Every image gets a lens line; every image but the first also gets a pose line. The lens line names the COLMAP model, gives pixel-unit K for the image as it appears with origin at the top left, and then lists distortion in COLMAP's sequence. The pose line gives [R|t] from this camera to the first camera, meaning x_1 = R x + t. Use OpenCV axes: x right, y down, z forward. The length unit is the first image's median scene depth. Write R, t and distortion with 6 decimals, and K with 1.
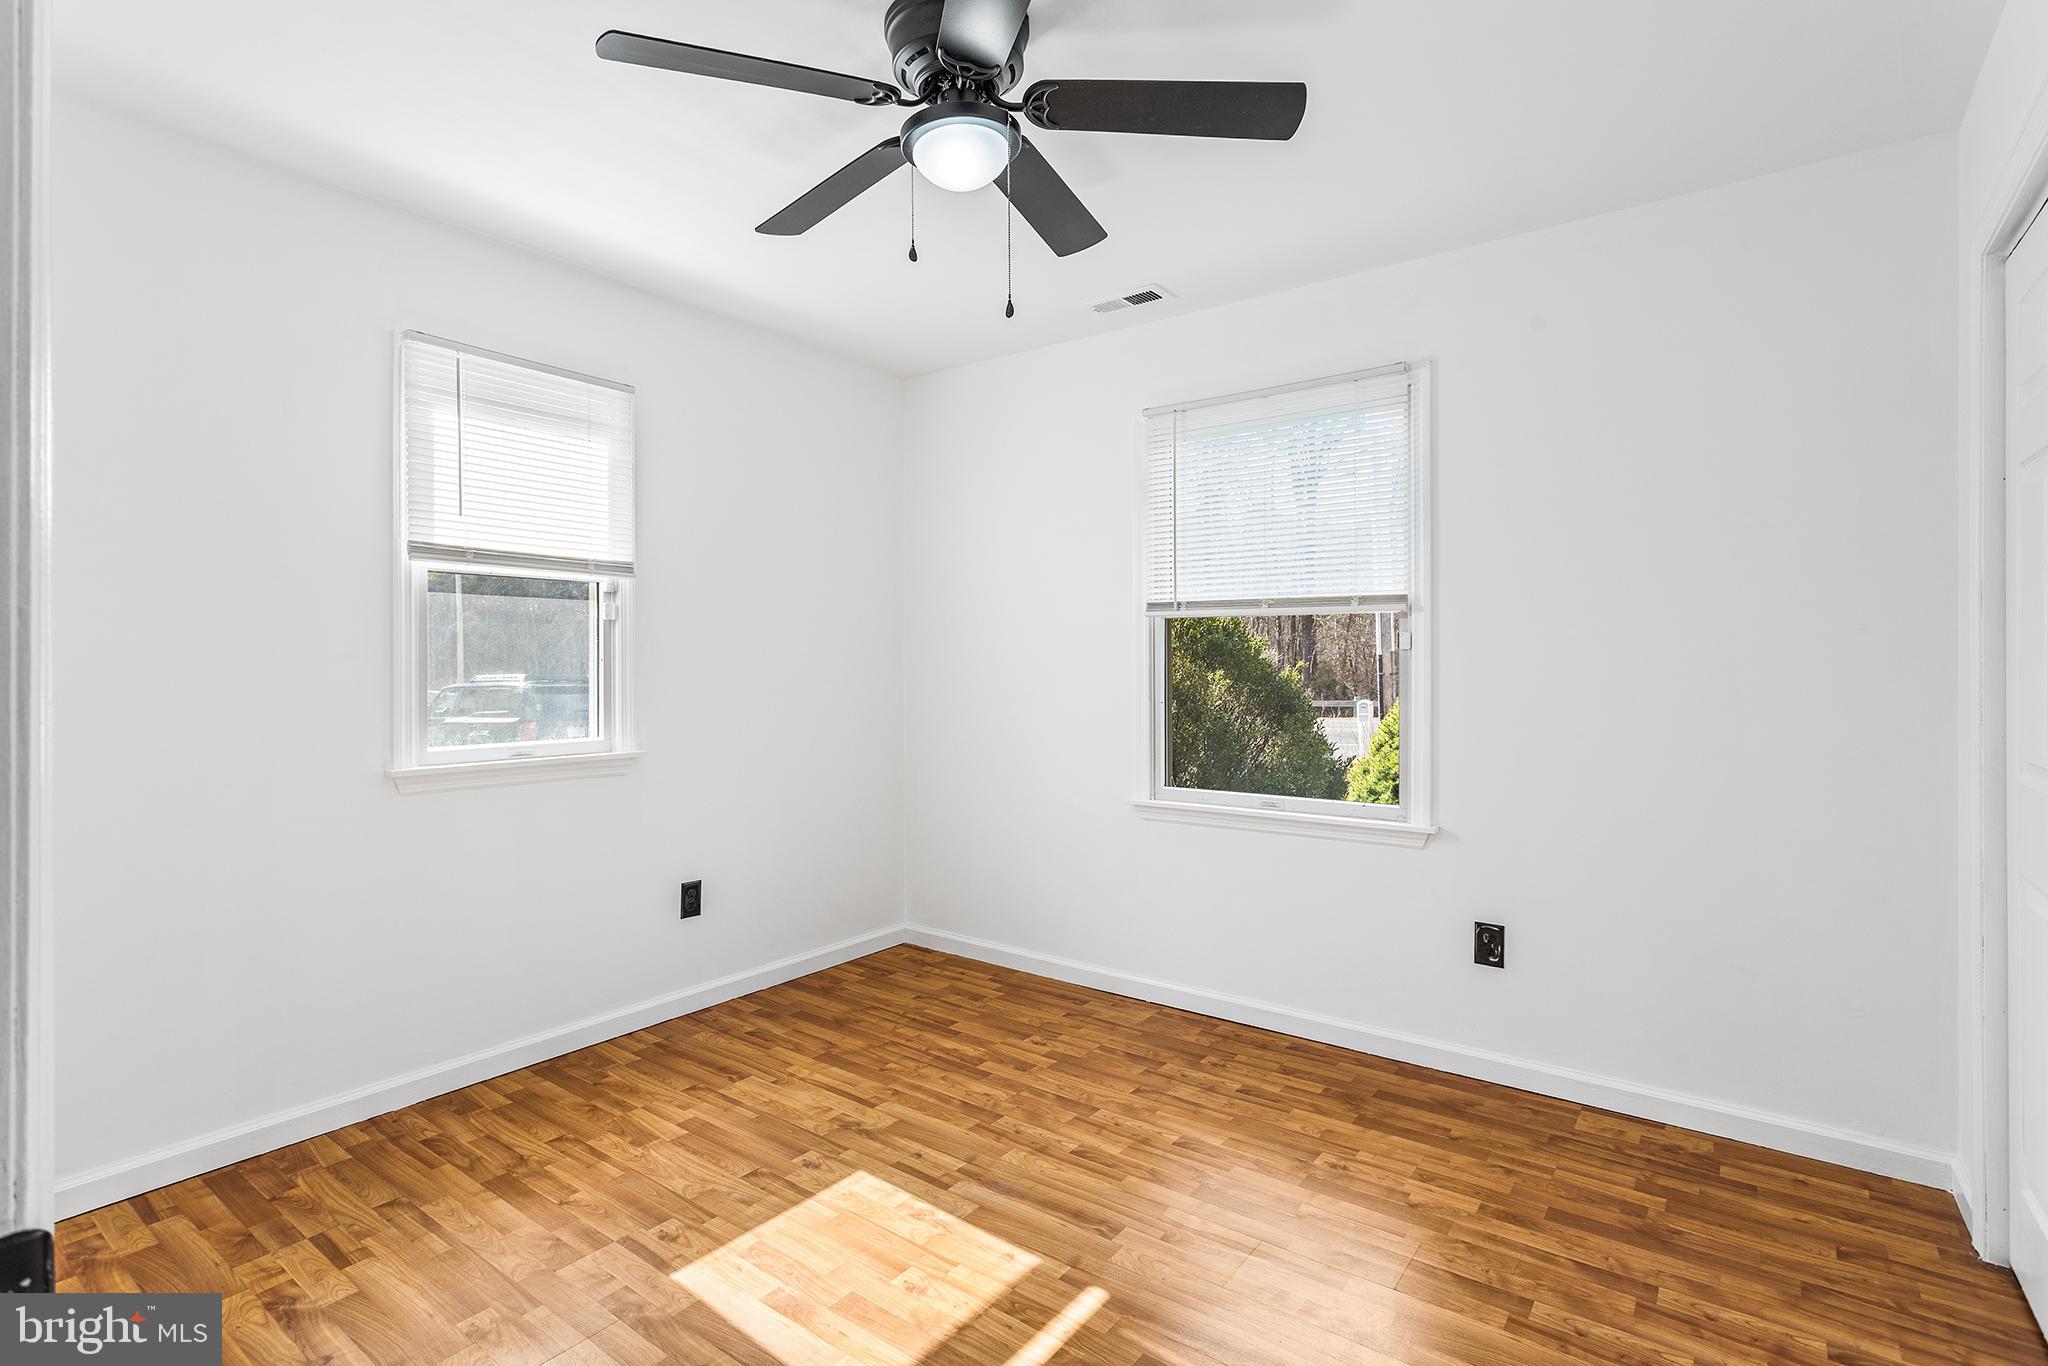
lens RADIAL K [[971.8, 0, 1012.7], [0, 971.8, 654.5], [0, 0, 1]] dist [0.004127, 0.000154]
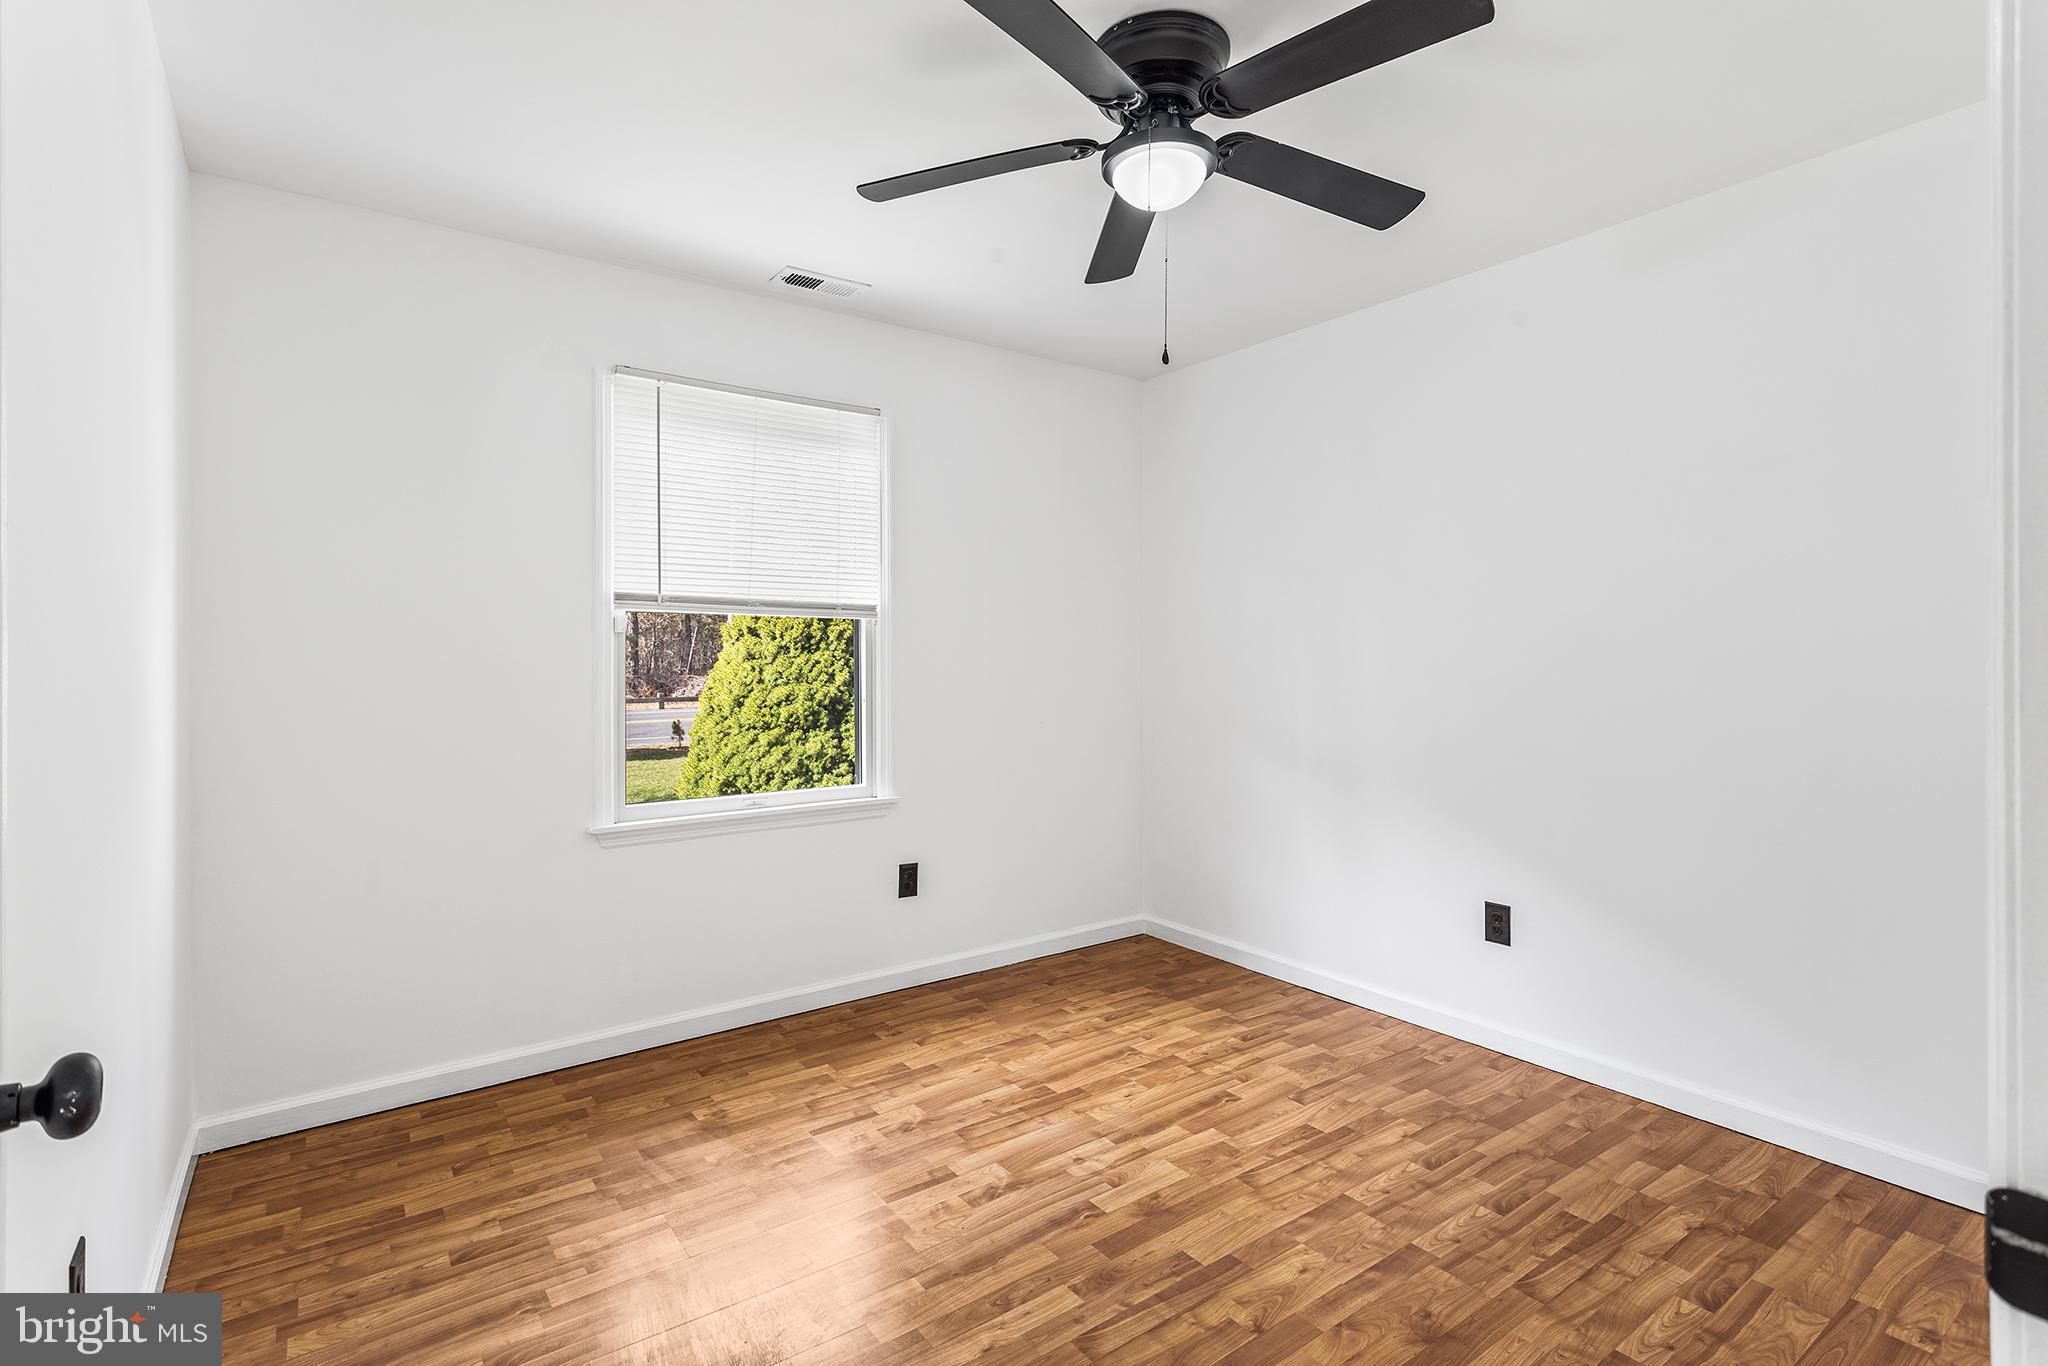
lens RADIAL K [[971.8, 0, 1012.7], [0, 971.8, 654.5], [0, 0, 1]] dist [0.004127, 0.000154]
pose [[0.307226, -0.006658, 0.951613, -0.585883], [-0.001521, 0.999971, 0.007487, -0.006517], [-0.951635, -0.003747, 0.307207, 0.416271]]
